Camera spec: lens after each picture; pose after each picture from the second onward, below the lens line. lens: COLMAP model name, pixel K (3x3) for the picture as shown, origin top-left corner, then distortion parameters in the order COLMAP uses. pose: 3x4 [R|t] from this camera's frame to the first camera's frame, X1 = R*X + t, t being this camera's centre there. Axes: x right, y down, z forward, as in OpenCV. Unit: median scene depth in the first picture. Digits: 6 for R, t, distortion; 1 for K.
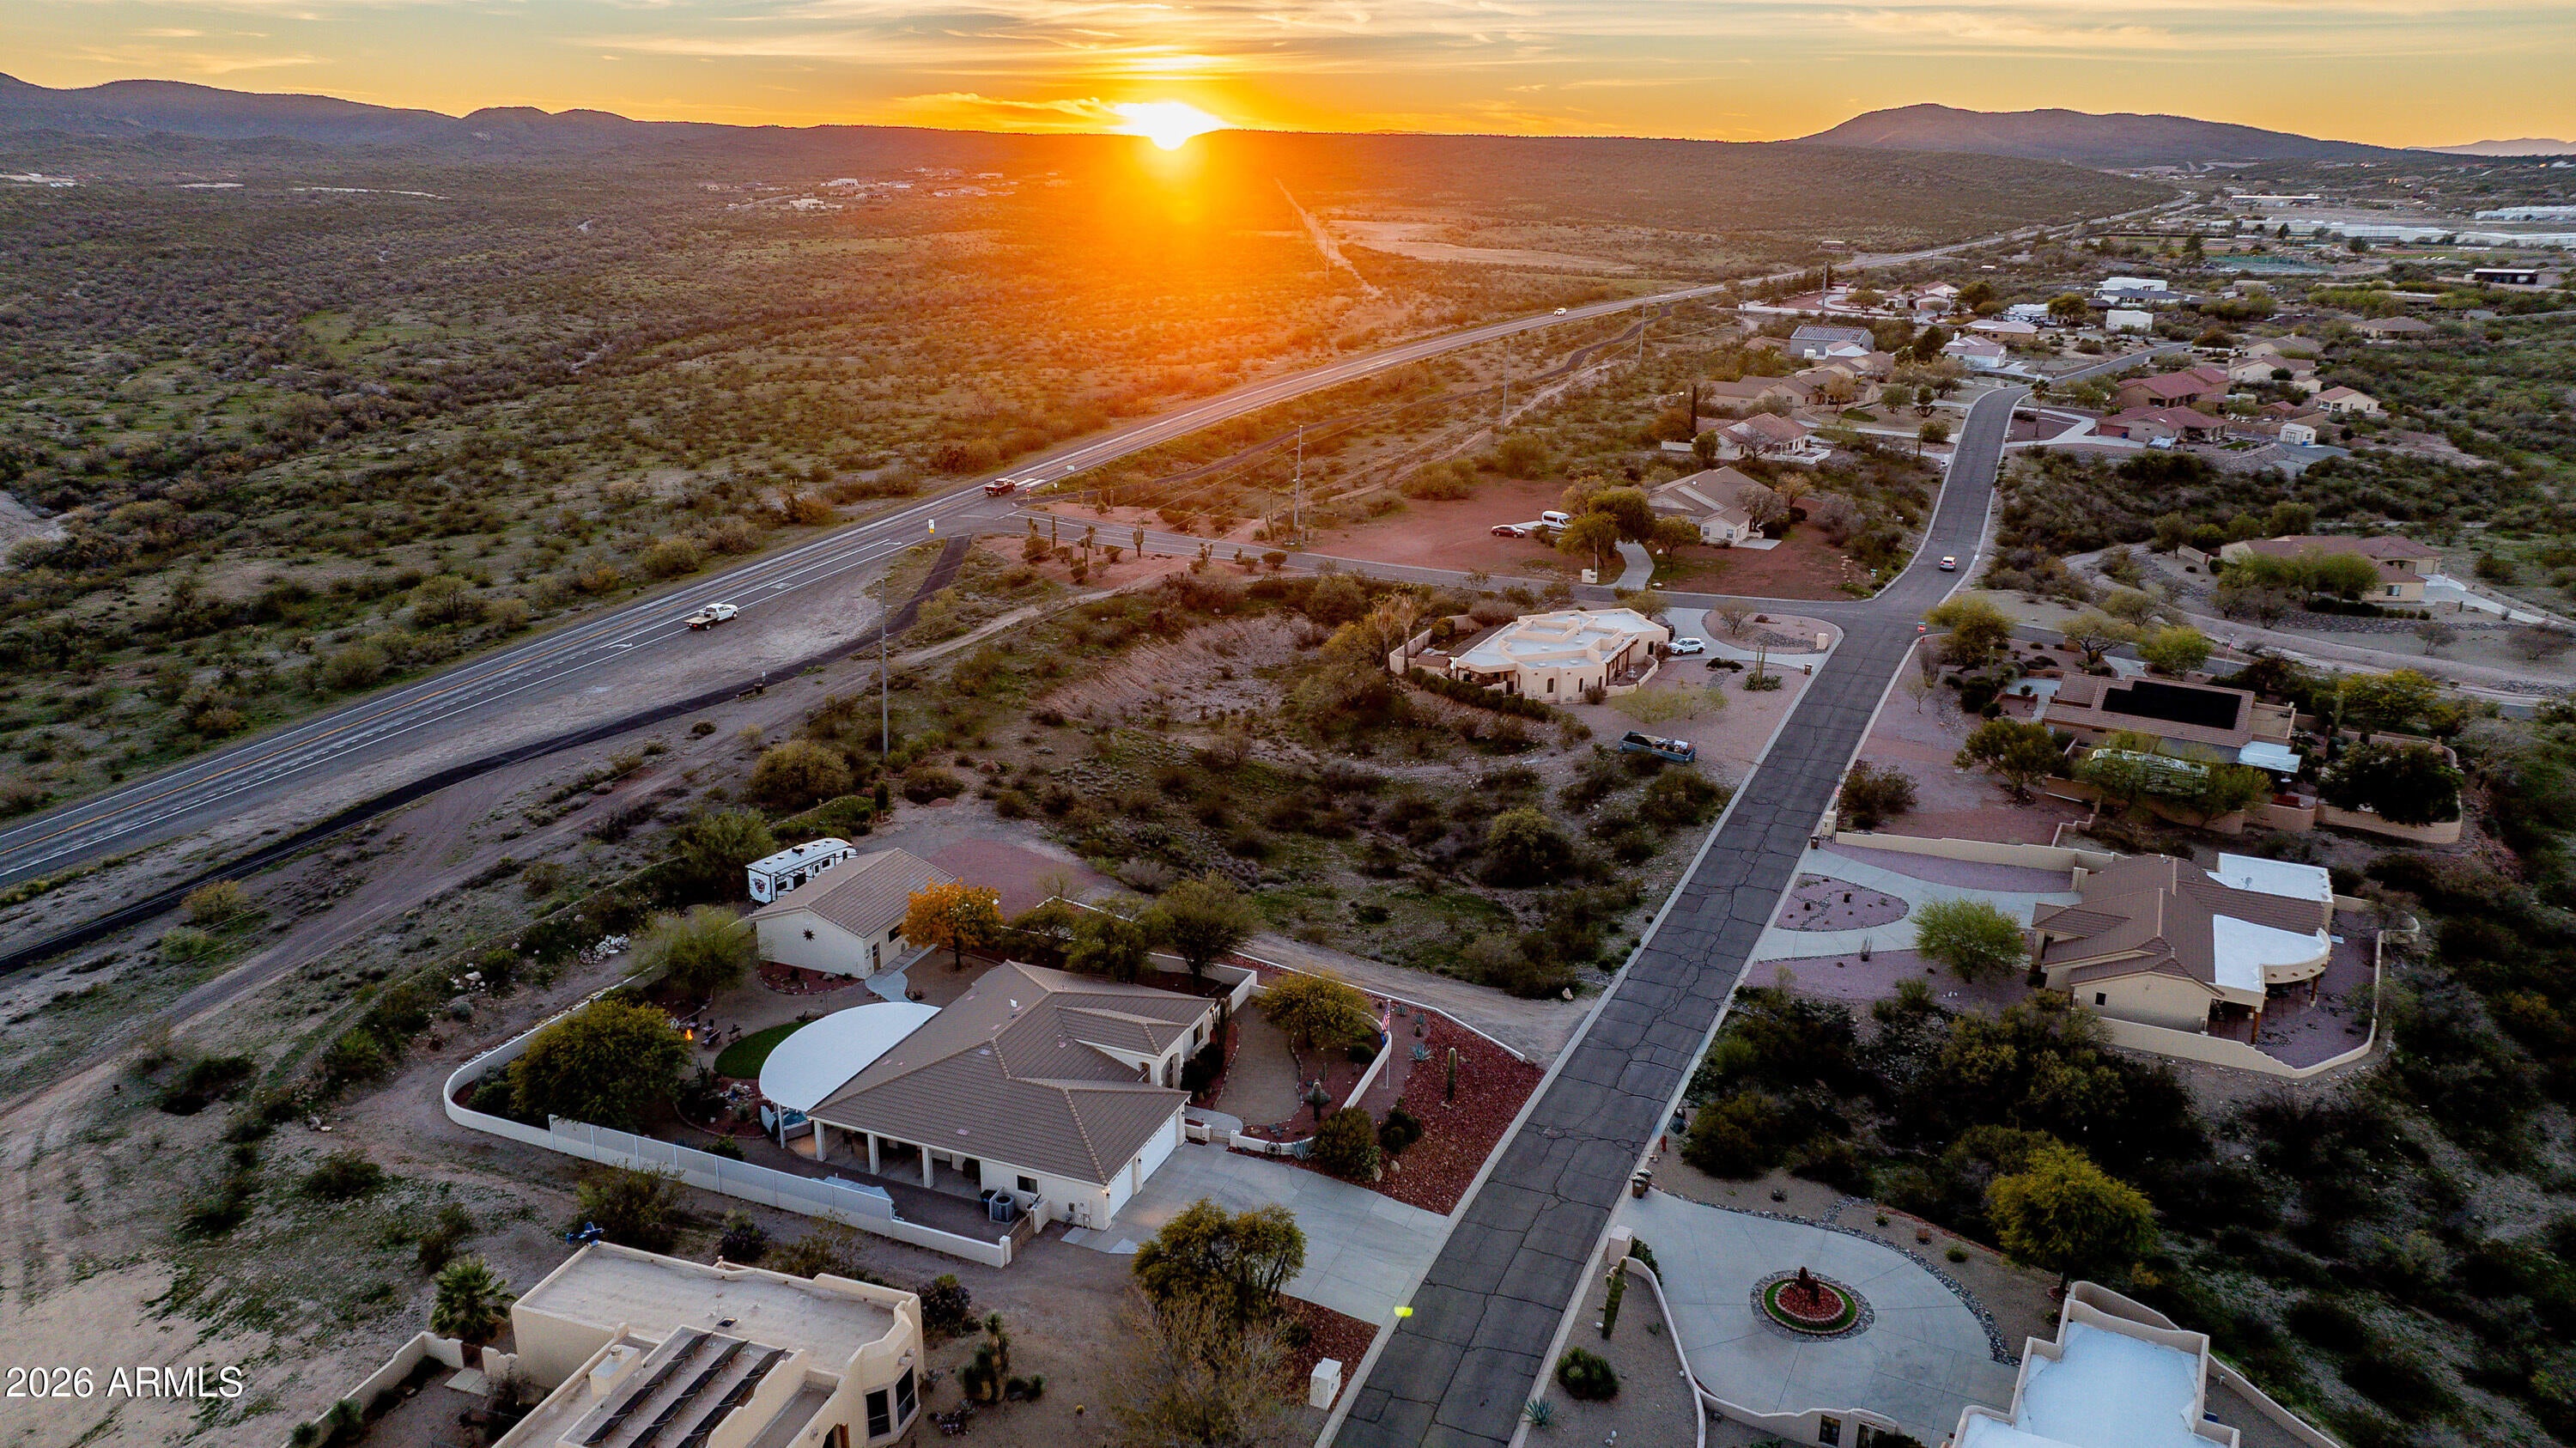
lens RADIAL K [[1916.9, 0, 1258.1], [0, 1916.9, 729.6], [0, 0, 1]] dist [-0.013812, 0.001179]
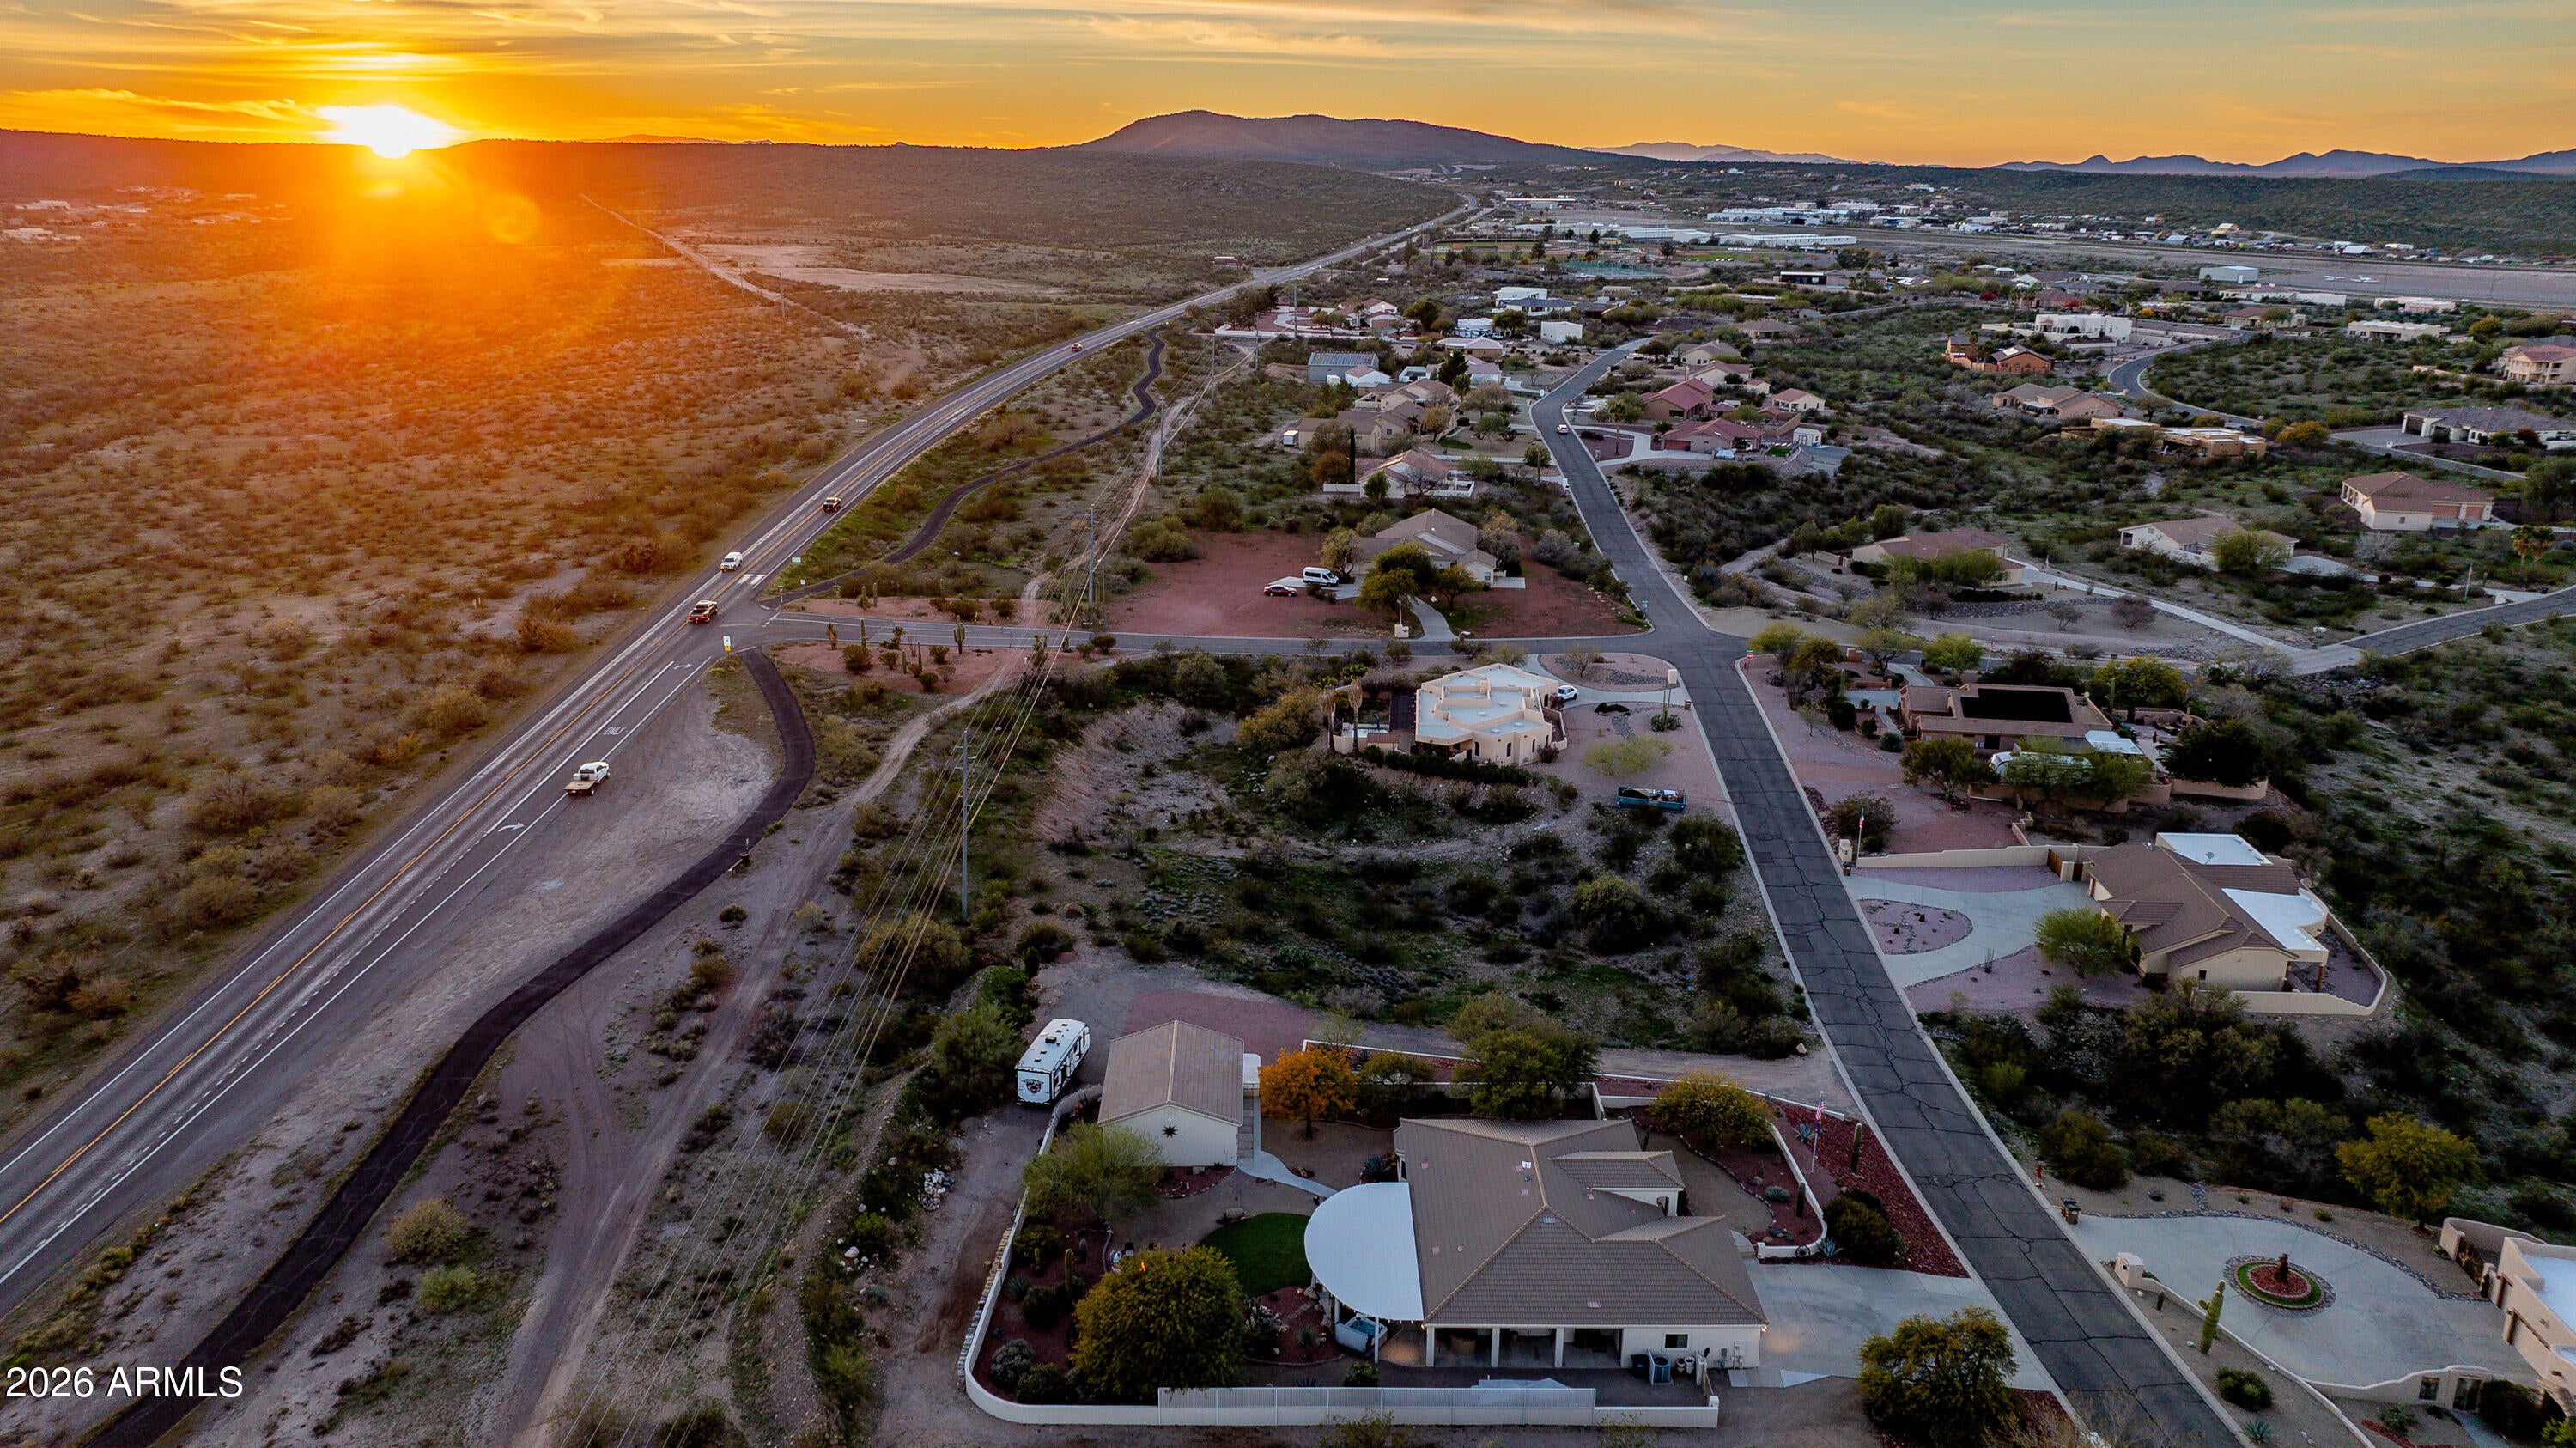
lens RADIAL K [[1942.2, 0, 1241.8], [0, 1942.2, 709.3], [0, 0, 1]] dist [-0.019525, 0.001760]
pose [[0.920704, -0.112050, 0.373829, -0.409610], [0.115186, 0.993245, 0.014019, -0.083056], [-0.372875, 0.030152, 0.927392, 0.070846]]
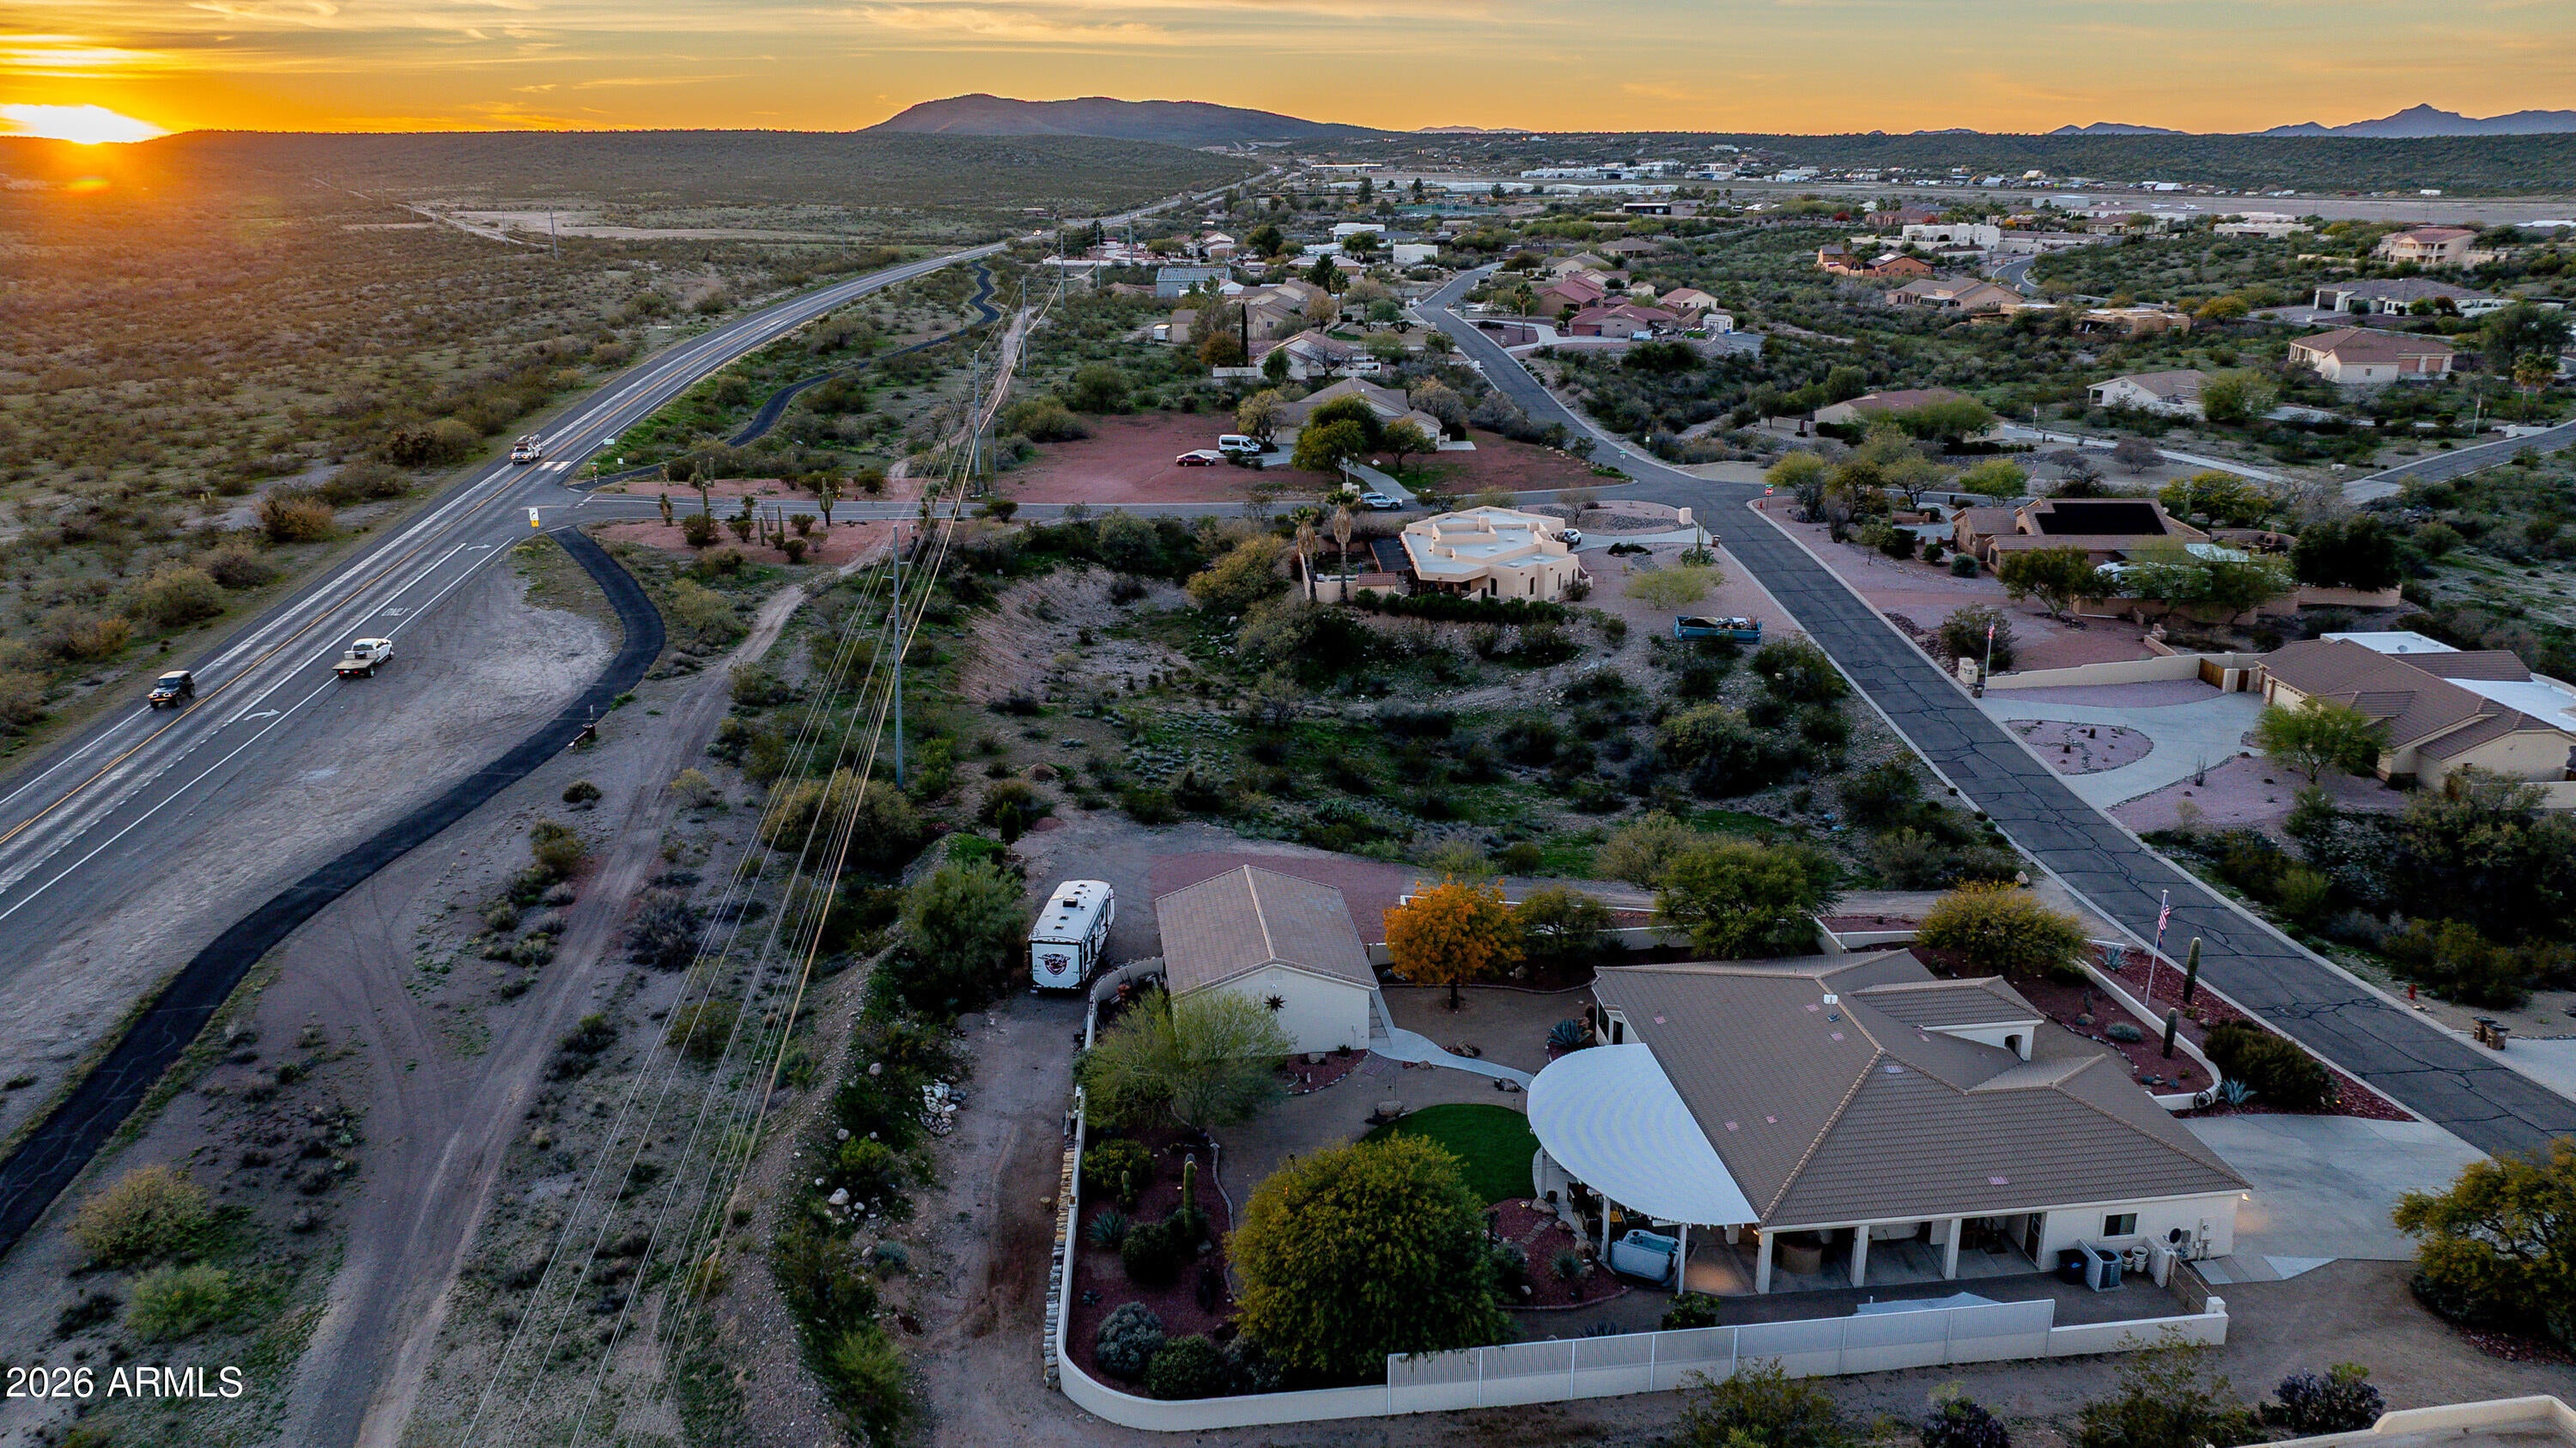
lens RADIAL K [[1953.3, 0, 1236.9], [0, 1953.3, 732.5], [0, 0, 1]] dist [-0.037711, 0.038681]
pose [[0.869724, -0.154509, 0.468729, -0.414277], [0.161190, 0.986578, 0.026123, -0.002401], [-0.466474, 0.052834, 0.882956, 0.316948]]
